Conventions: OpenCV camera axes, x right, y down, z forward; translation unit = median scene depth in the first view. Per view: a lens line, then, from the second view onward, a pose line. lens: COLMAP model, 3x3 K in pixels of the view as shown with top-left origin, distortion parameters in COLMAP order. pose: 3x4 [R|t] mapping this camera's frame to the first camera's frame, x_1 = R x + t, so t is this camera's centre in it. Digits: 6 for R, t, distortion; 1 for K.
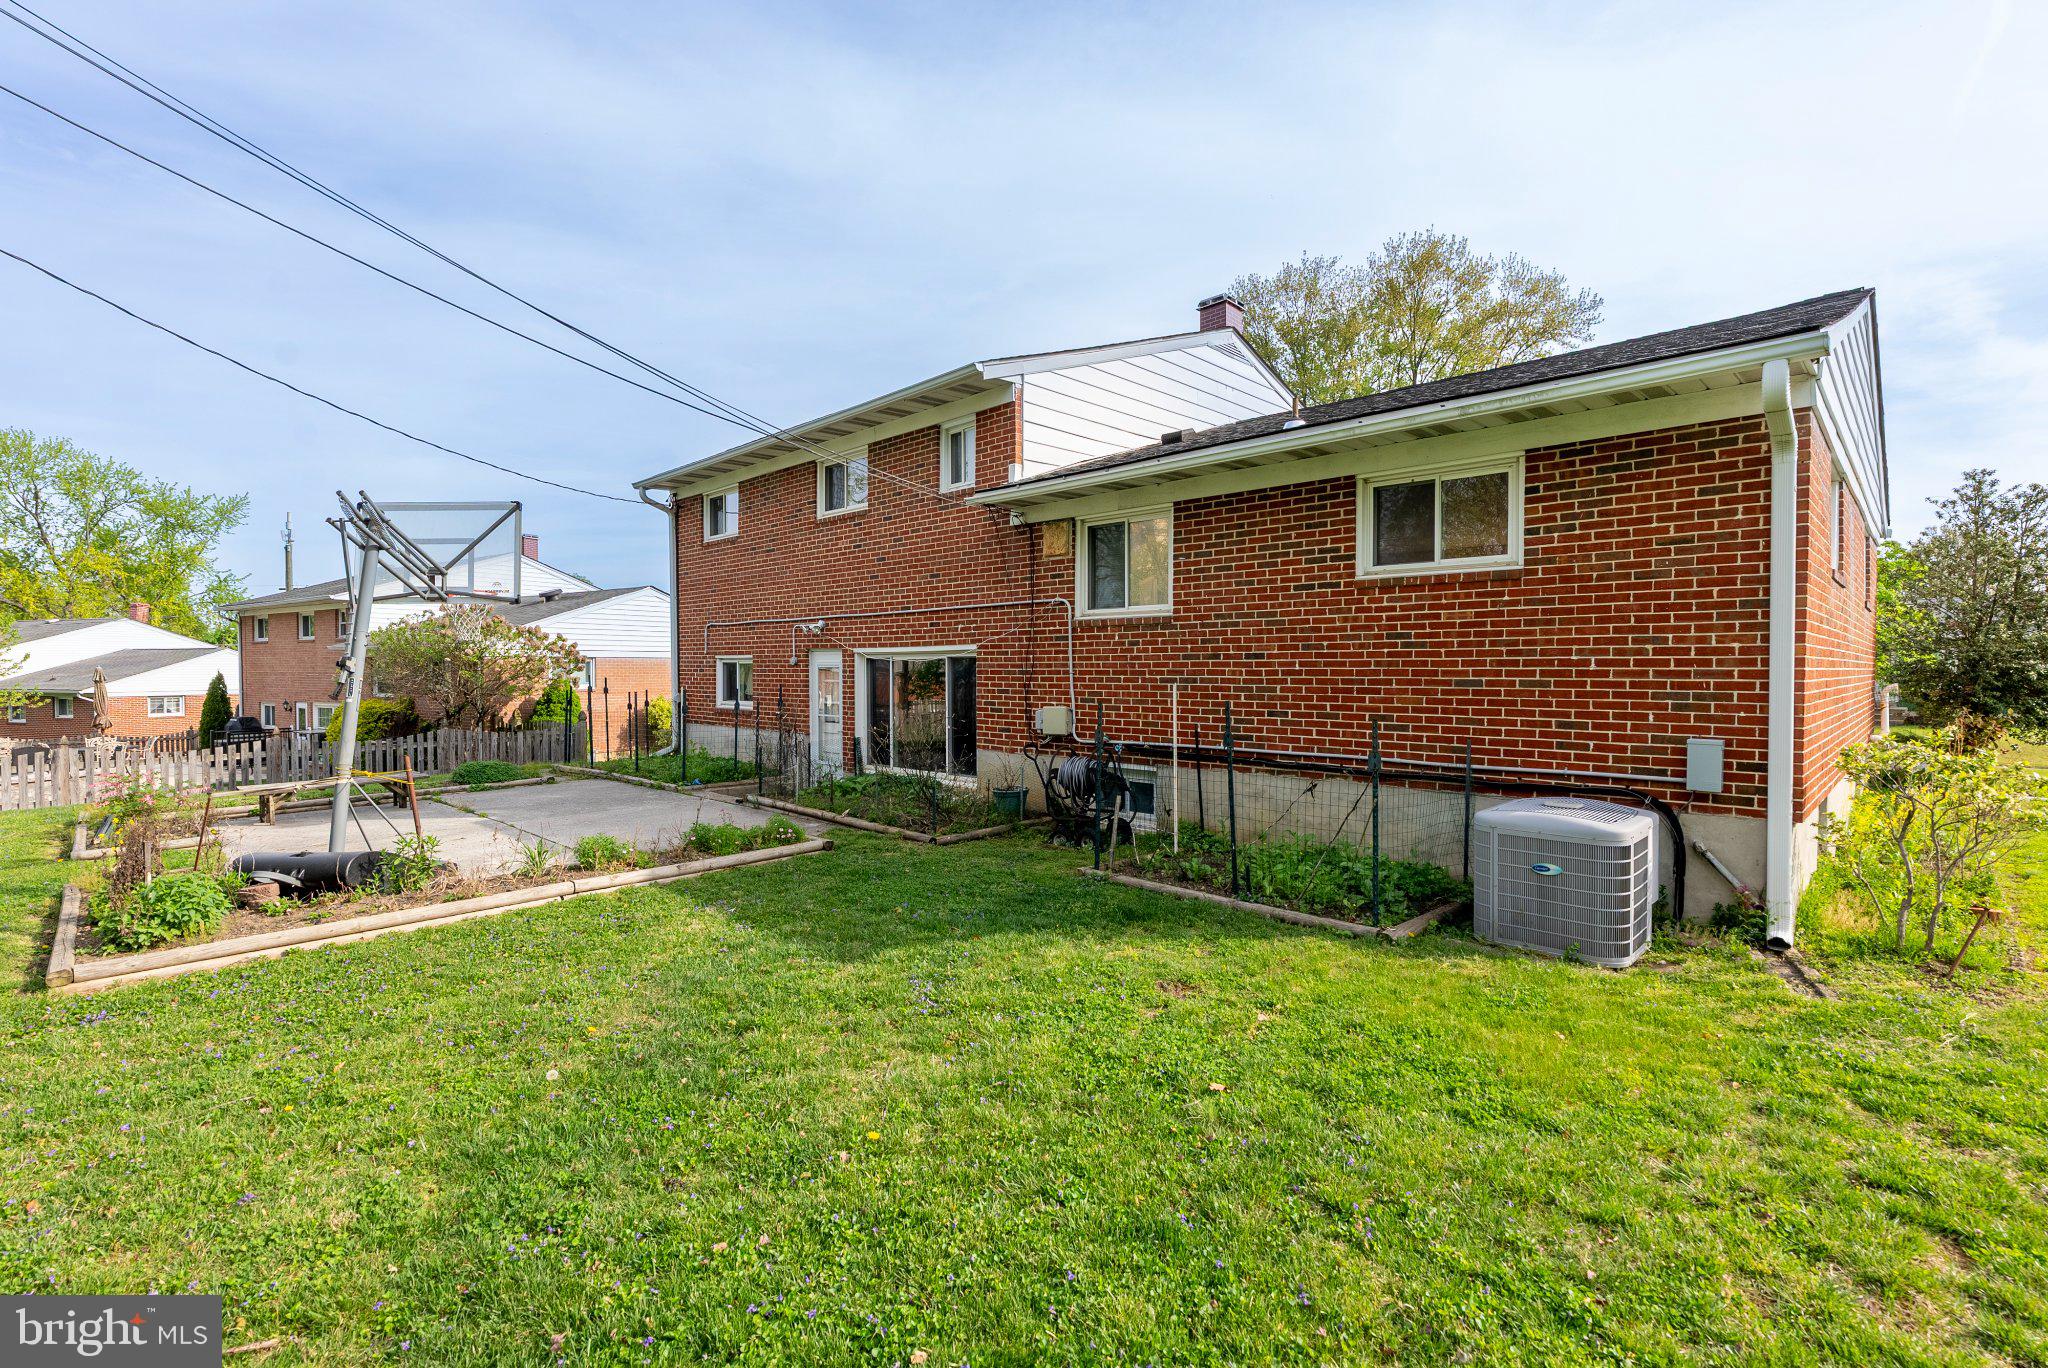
lens RADIAL K [[917.3, 0, 1032.5], [0, 917.3, 684.2], [0, 0, 1]] dist [0.003948, 0.000059]
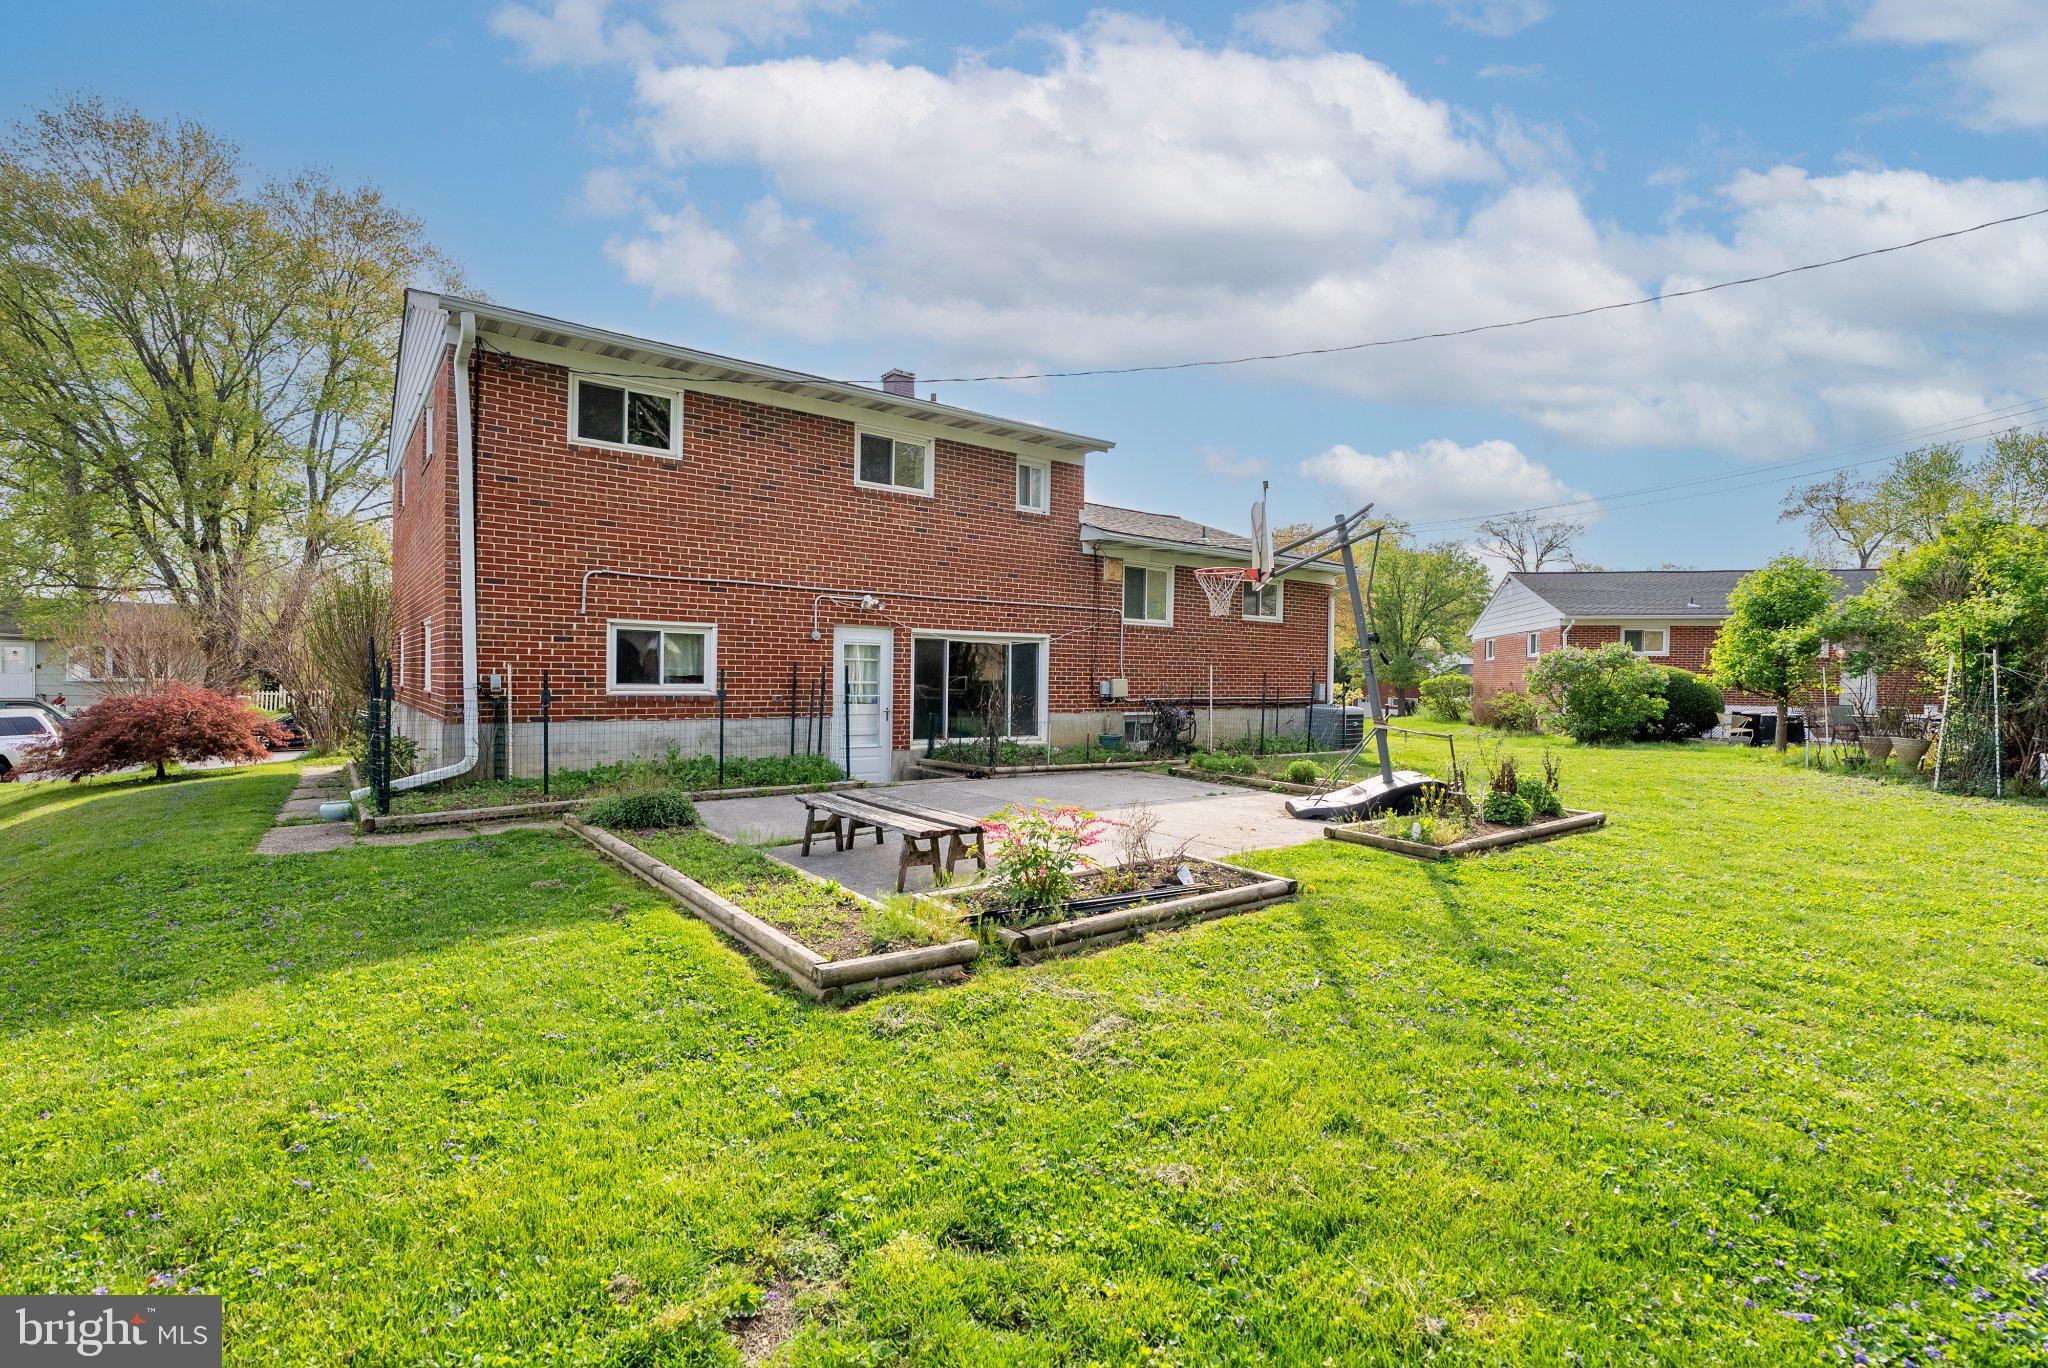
lens RADIAL K [[917.3, 0, 1011.7], [0, 917.3, 688.3], [0, 0, 1]] dist [0.003948, 0.000059]
pose [[0.156019, -0.009508, 0.987708, -1.482454], [0.004305, 0.999951, 0.008945, 0.024282], [-0.987745, 0.002856, 0.156052, 0.910879]]
